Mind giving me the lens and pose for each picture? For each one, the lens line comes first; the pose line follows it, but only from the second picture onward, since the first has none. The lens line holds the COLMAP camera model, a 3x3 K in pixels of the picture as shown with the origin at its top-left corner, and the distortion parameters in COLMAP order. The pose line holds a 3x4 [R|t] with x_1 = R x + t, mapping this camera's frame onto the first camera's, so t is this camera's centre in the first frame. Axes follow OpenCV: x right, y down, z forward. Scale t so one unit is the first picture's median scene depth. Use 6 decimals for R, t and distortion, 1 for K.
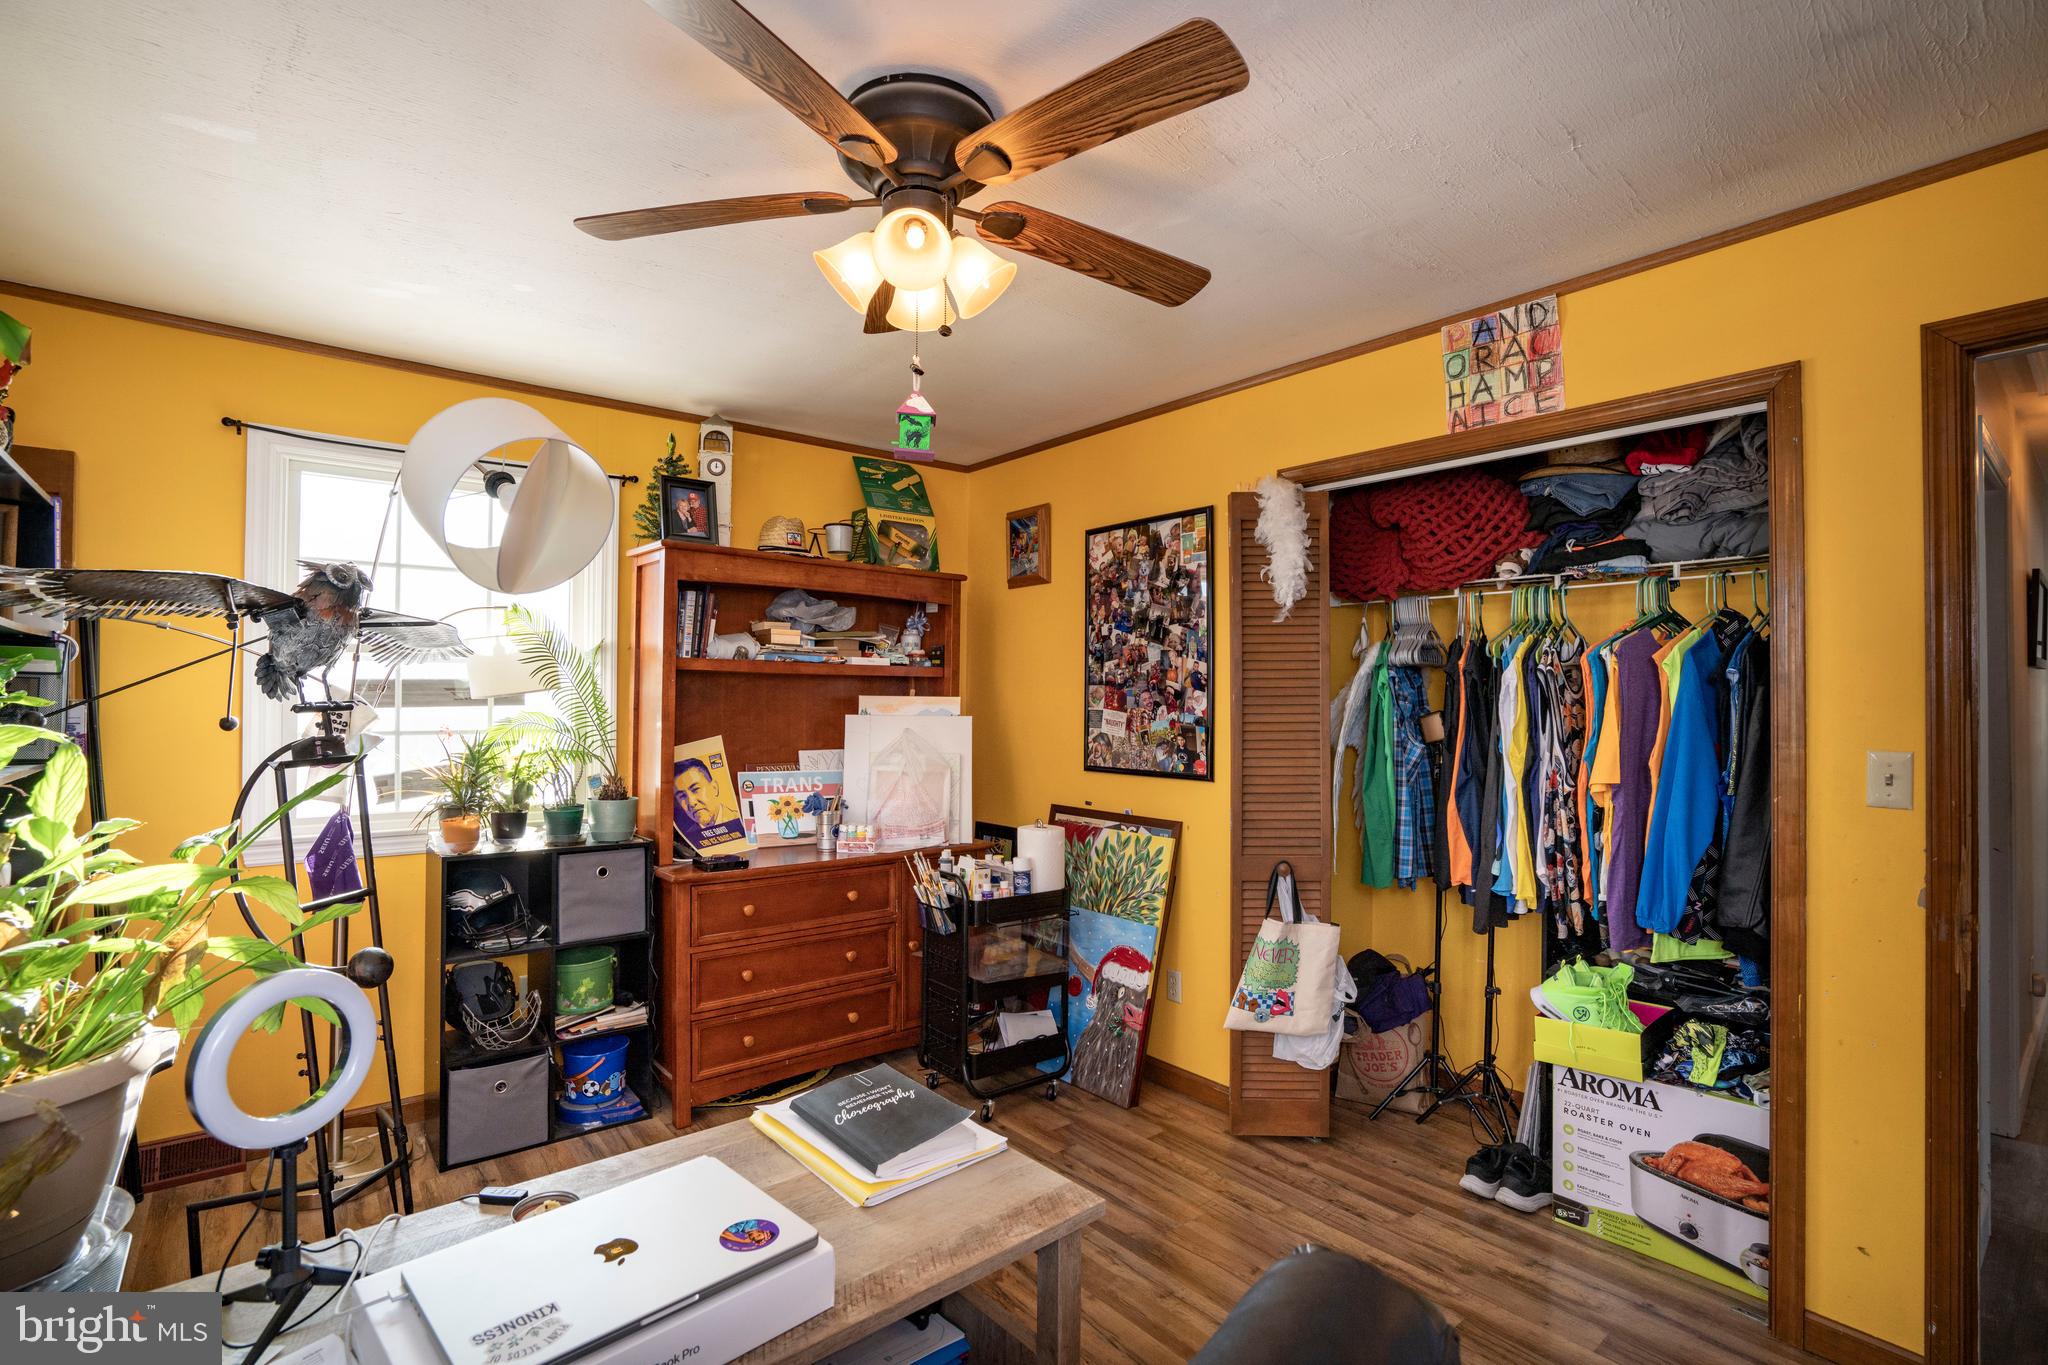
lens RADIAL K [[946.7, 0, 1029.2], [0, 946.7, 687.9], [0, 0, 1]] dist [-0.048489, 0.014709]
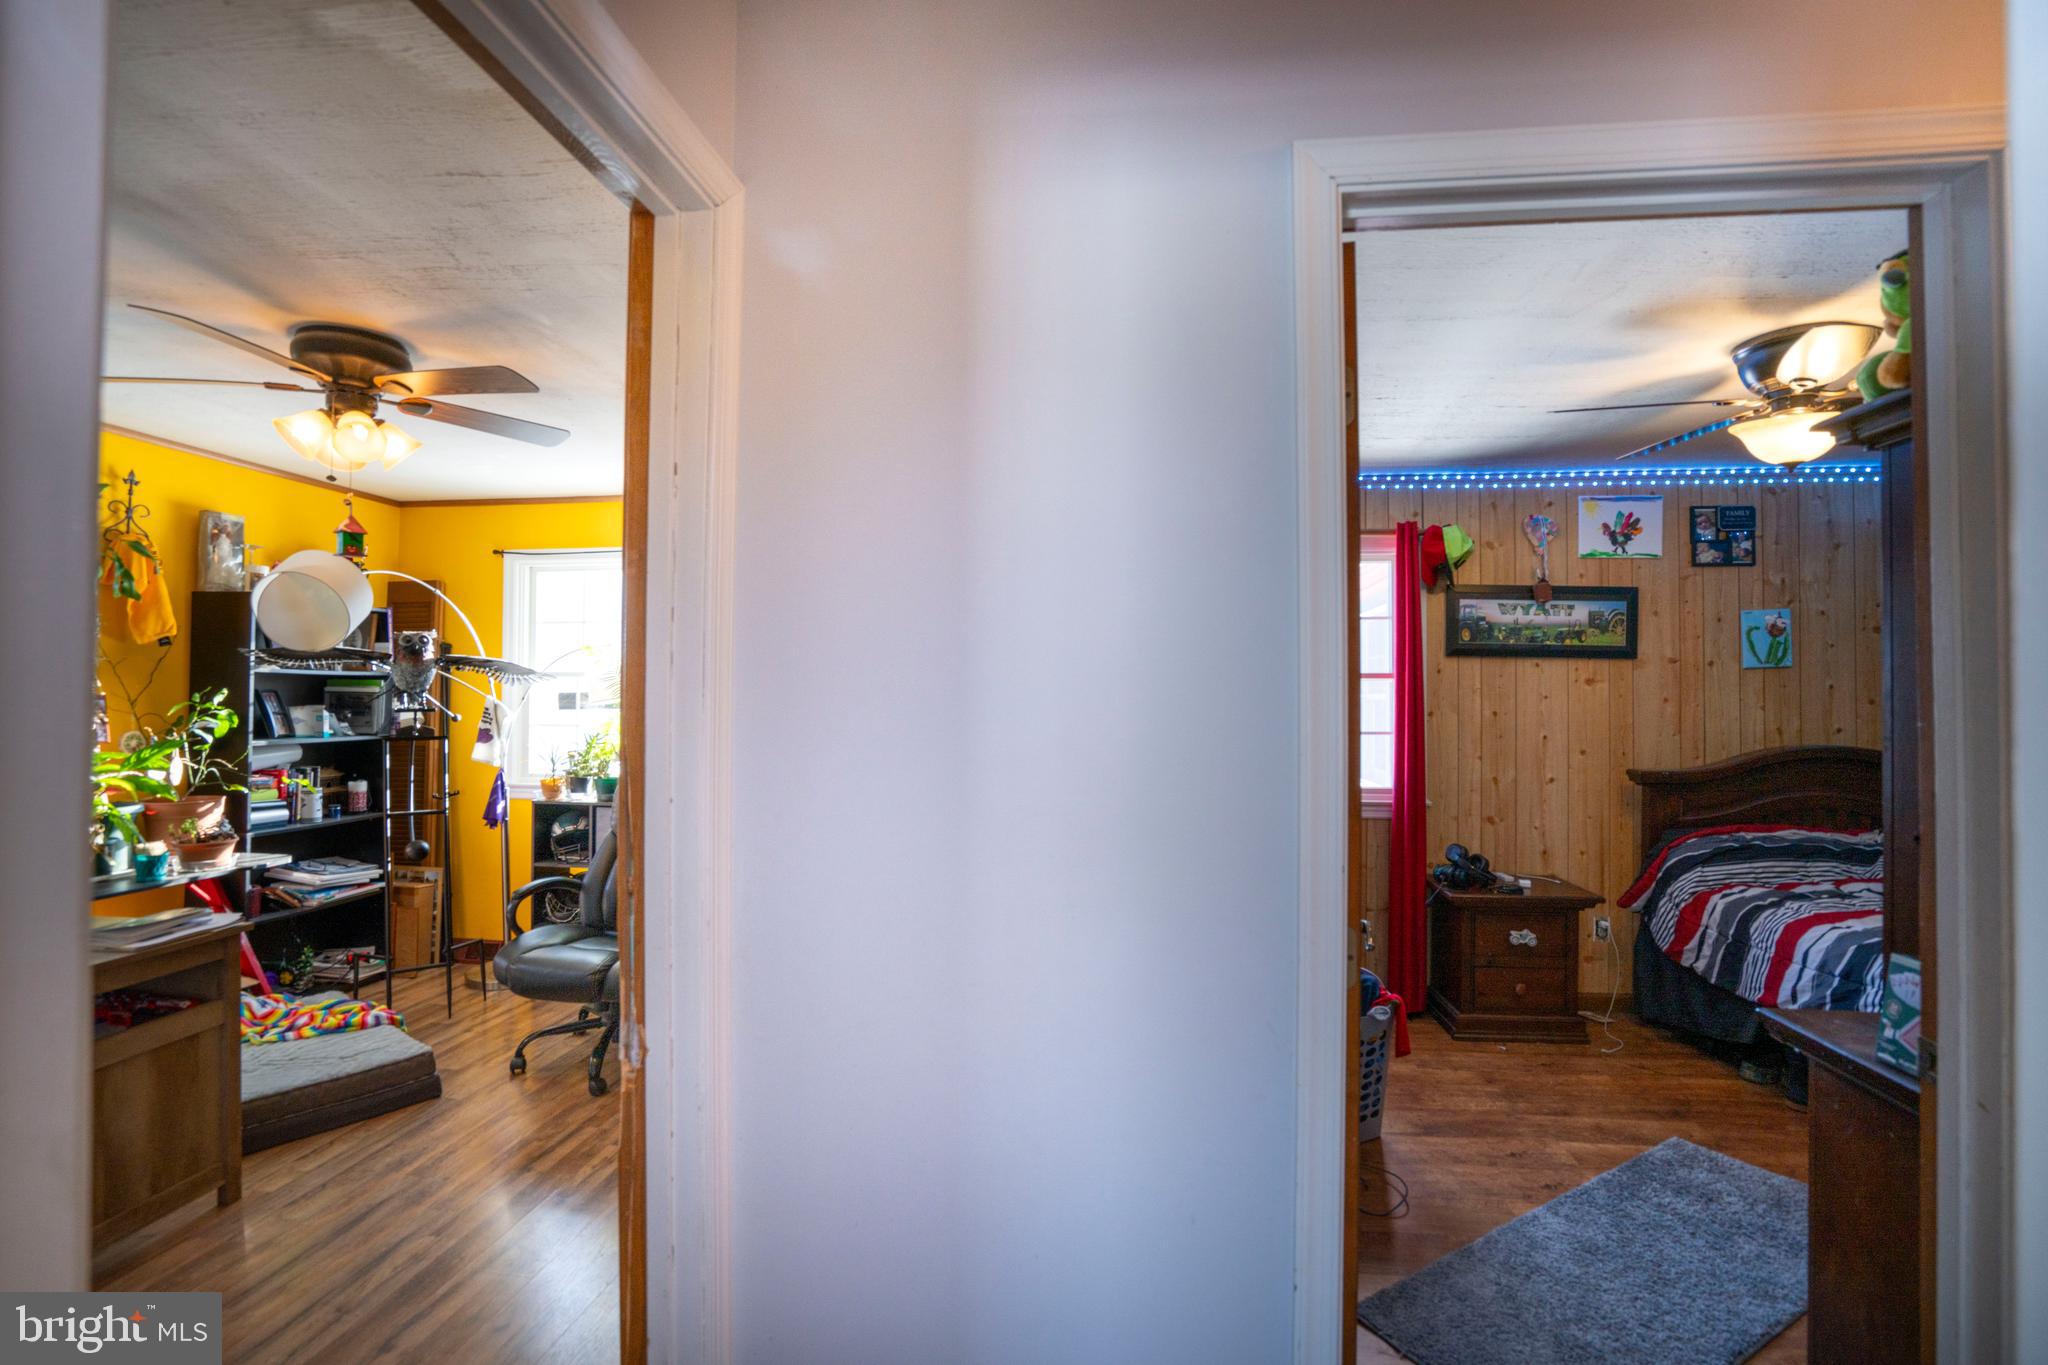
lens RADIAL K [[946.7, 0, 1024.2], [0, 946.7, 694.1], [0, 0, 1]] dist [-0.048489, 0.014709]
pose [[0.687479, -0.007738, -0.726163, 0.911623], [0.008904, 0.999958, -0.002227, 0.003399], [0.726150, -0.004935, 0.687519, 0.375756]]
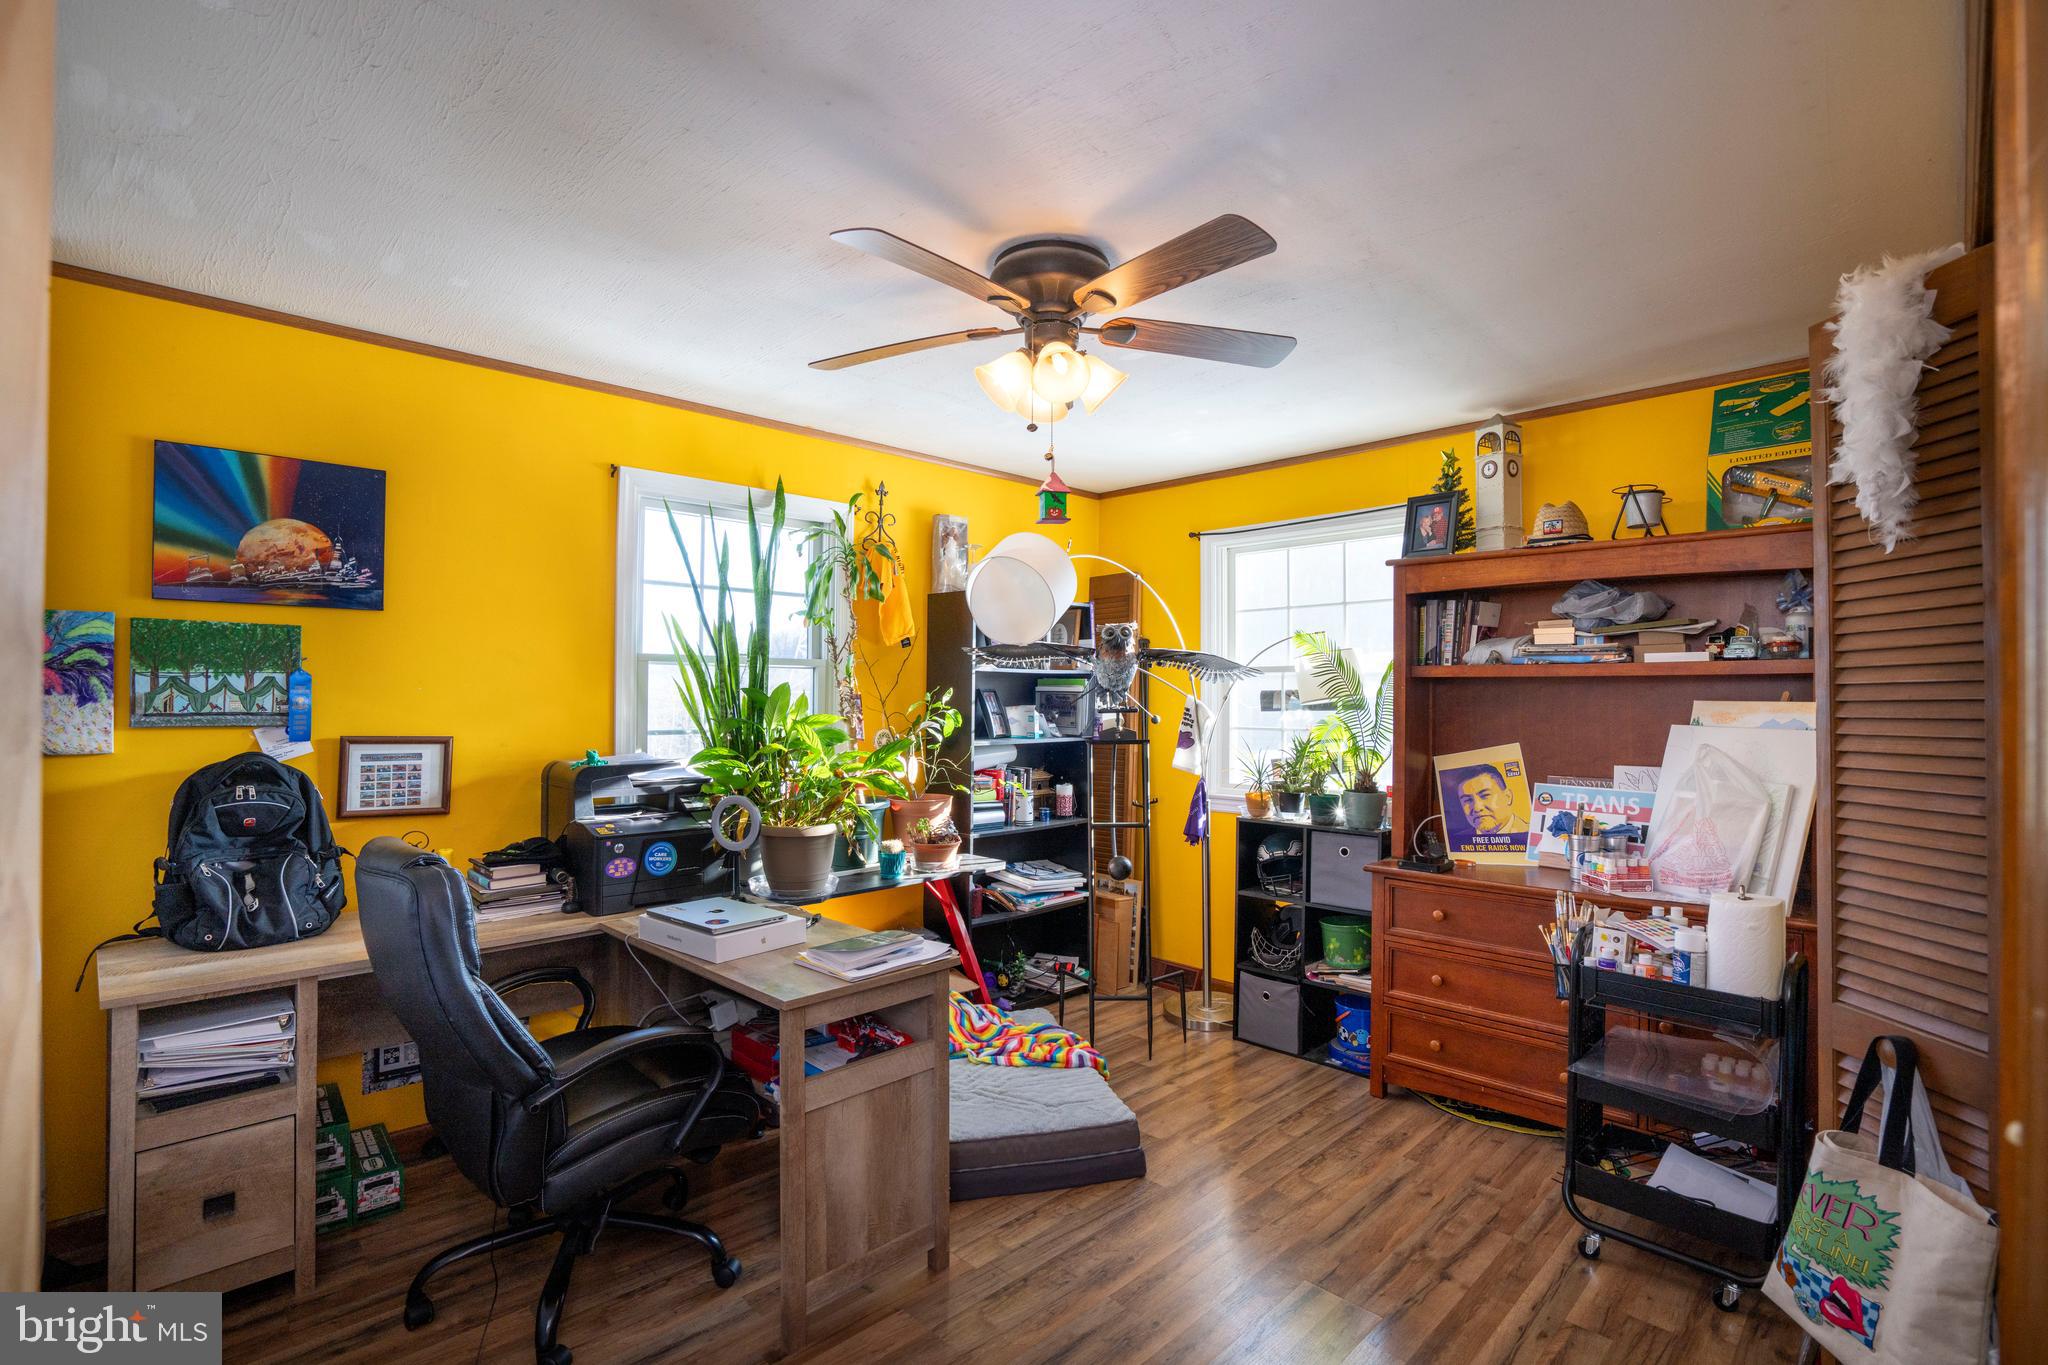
lens RADIAL K [[946.7, 0, 1033.9], [0, 946.7, 682.7], [0, 0, 1]] dist [-0.048489, 0.014709]
pose [[0.099704, -0.021121, -0.994793, 0.588645], [0.010807, 0.999739, -0.020143, 0.003129], [0.994958, -0.008742, 0.099906, 0.422888]]
